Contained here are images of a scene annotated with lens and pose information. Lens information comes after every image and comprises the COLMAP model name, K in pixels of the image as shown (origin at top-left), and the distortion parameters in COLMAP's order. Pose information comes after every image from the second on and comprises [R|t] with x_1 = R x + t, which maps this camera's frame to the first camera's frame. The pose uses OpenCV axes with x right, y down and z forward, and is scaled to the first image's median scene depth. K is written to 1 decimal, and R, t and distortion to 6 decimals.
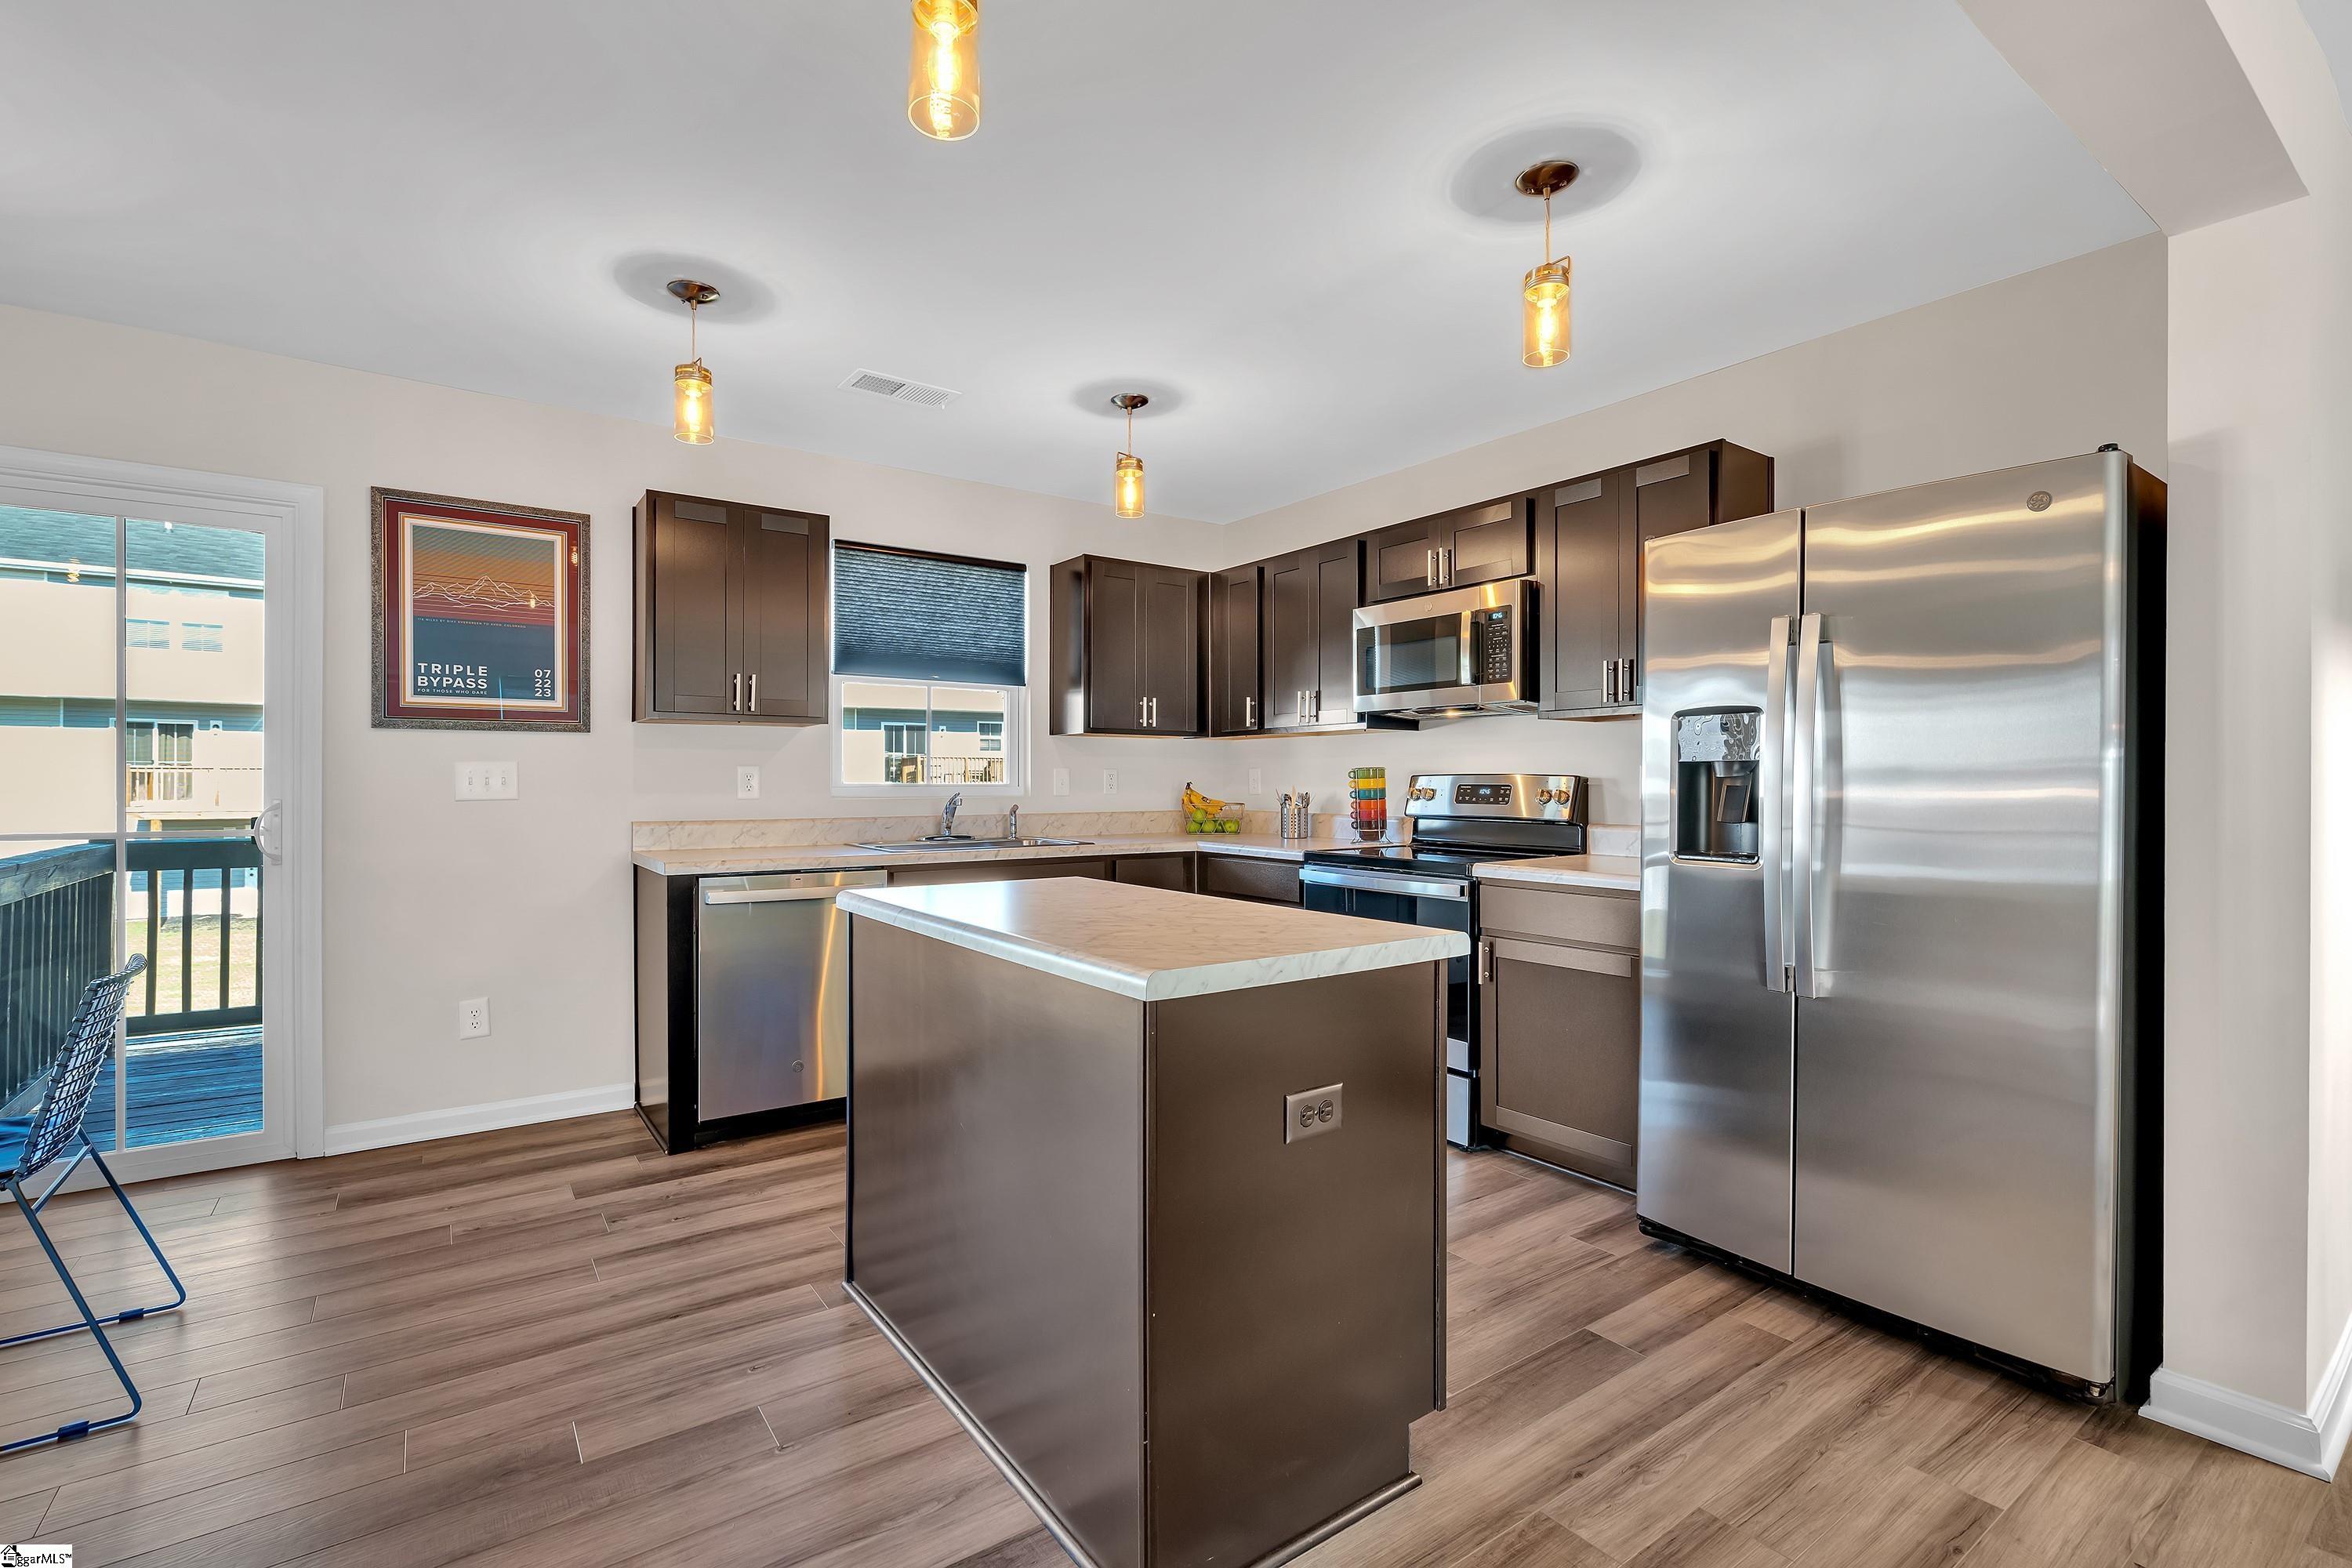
lens RADIAL K [[1057.4, 0, 1171.5], [0, 1057.4, 784.0], [0, 0, 1]] dist [-0.006298, -0.000084]
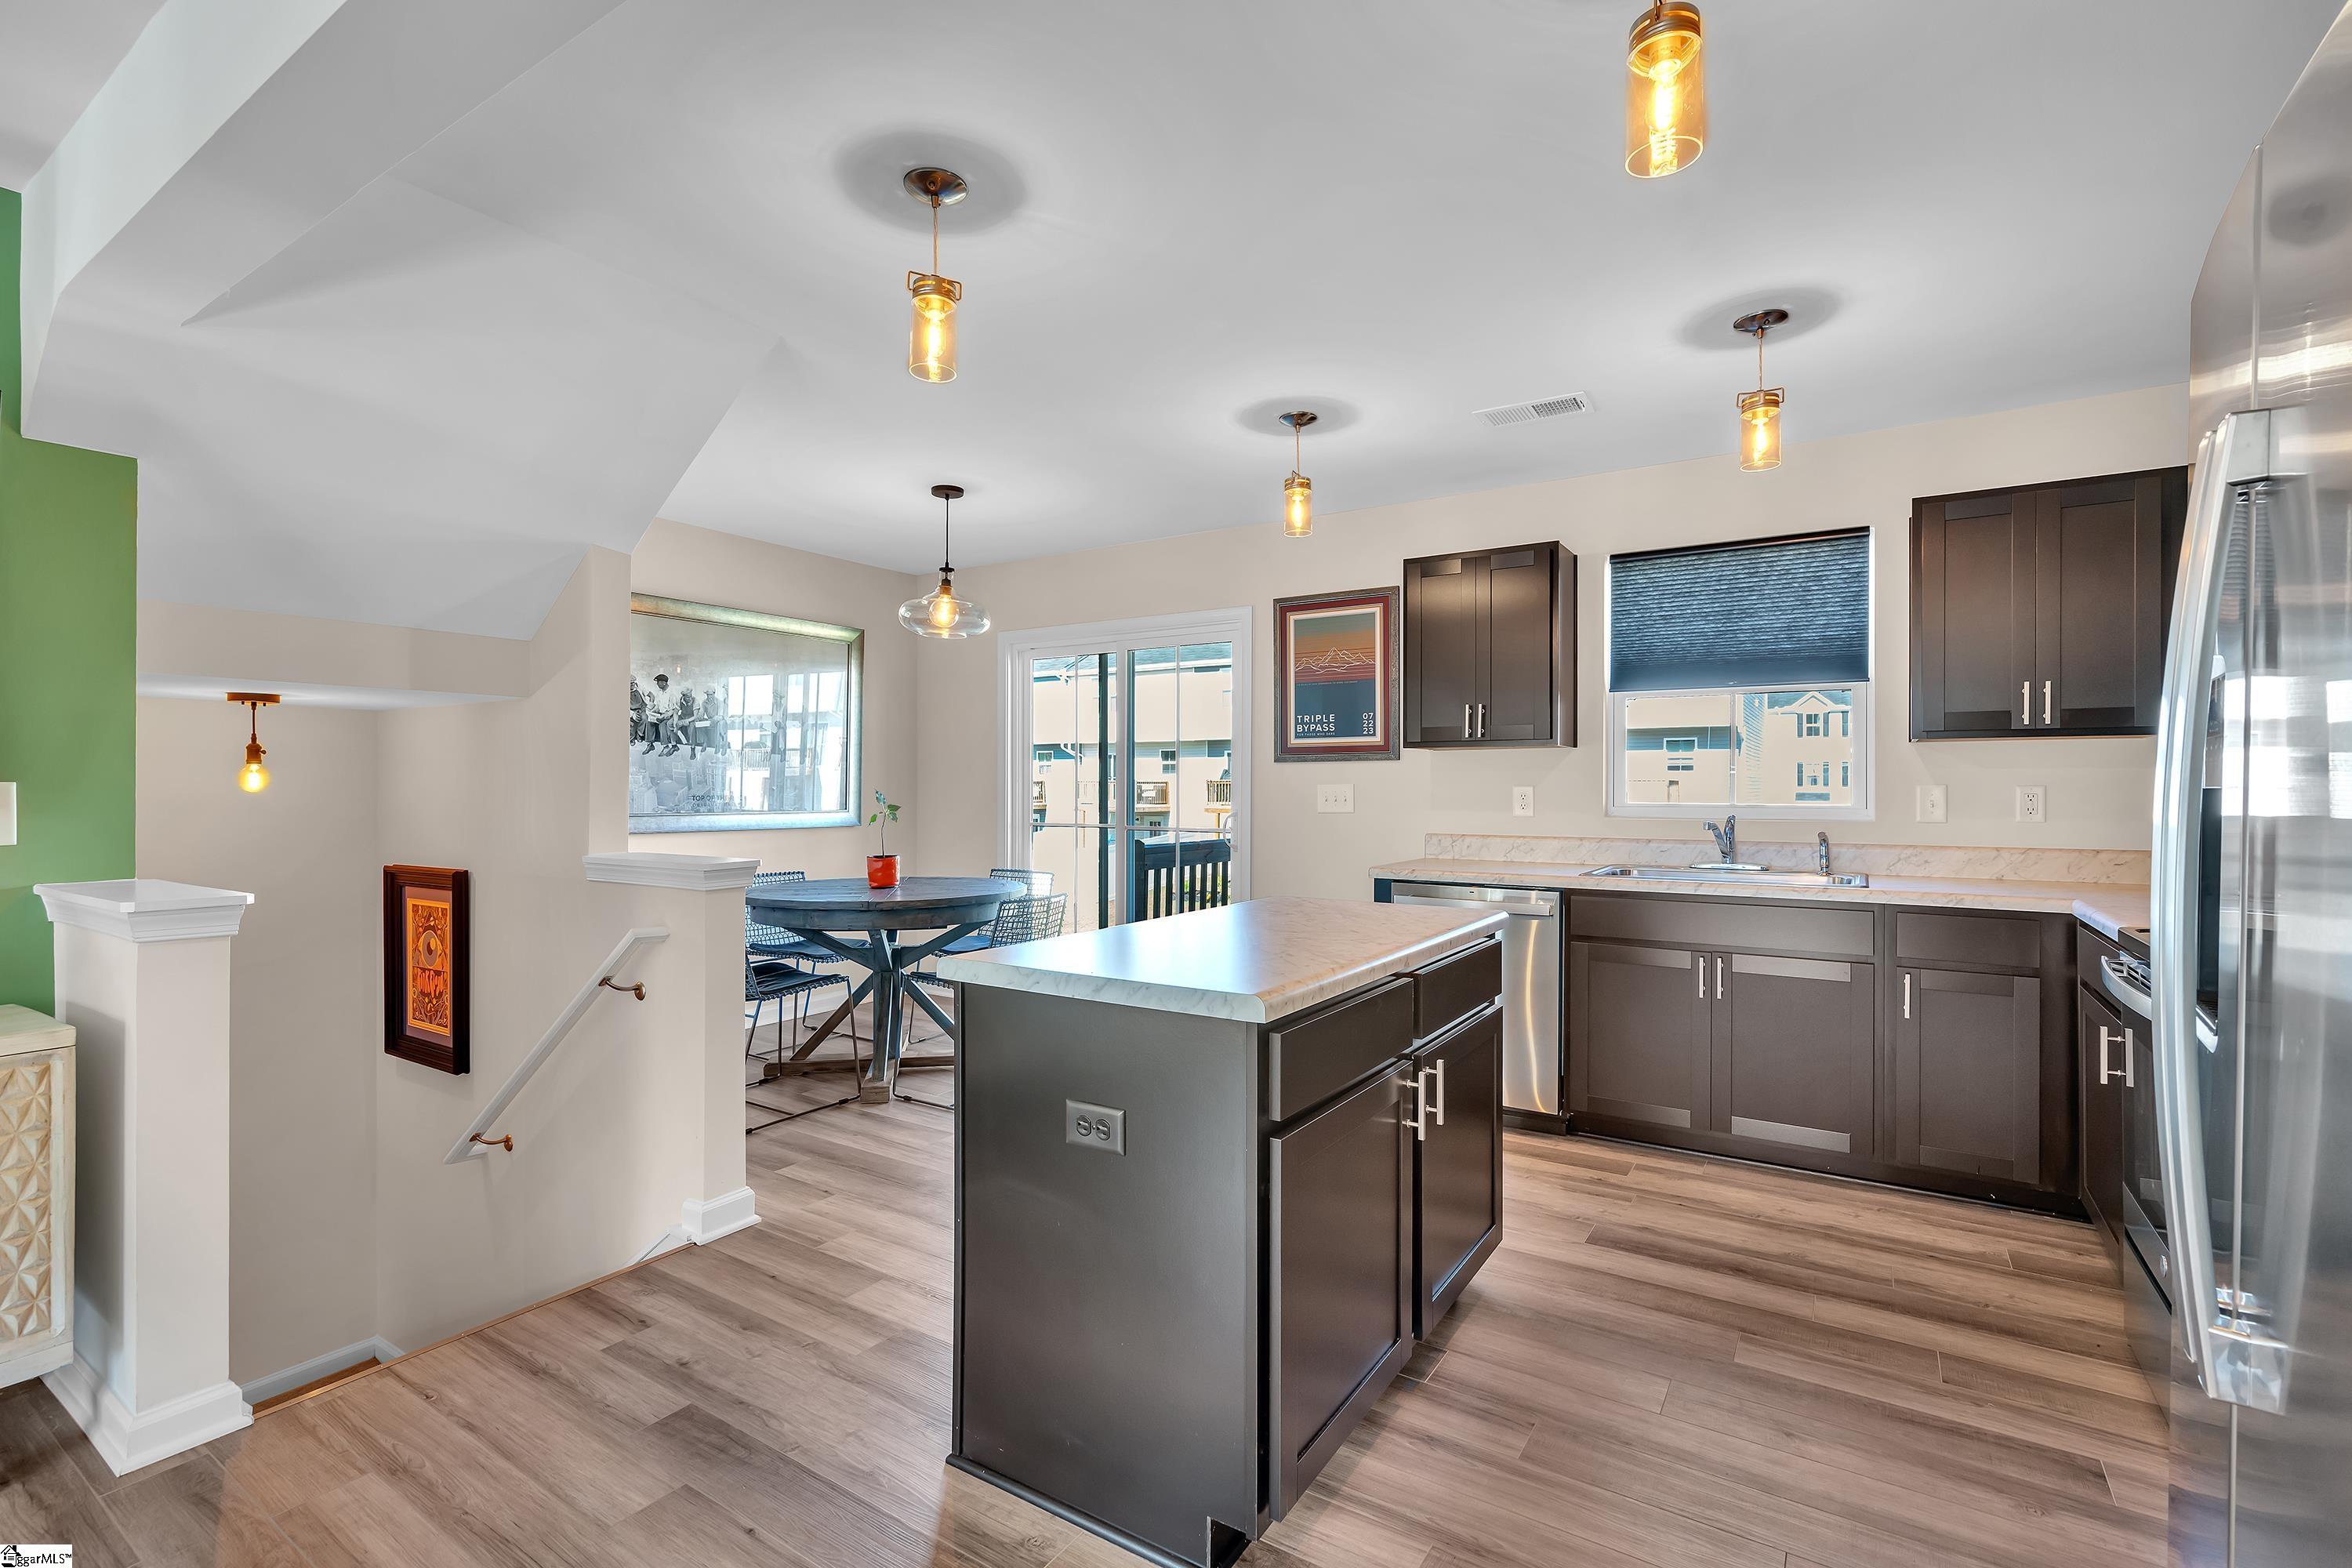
lens RADIAL K [[1019.4, 0, 1181.0], [0, 1019.4, 797.4], [0, 0, 1]] dist [0.001435, 0.000062]
pose [[0.383982, 0.002511, -0.923337, 0.469193], [-0.008001, 0.999968, -0.000608, -0.002387], [0.923306, 0.007621, 0.383990, 0.308150]]
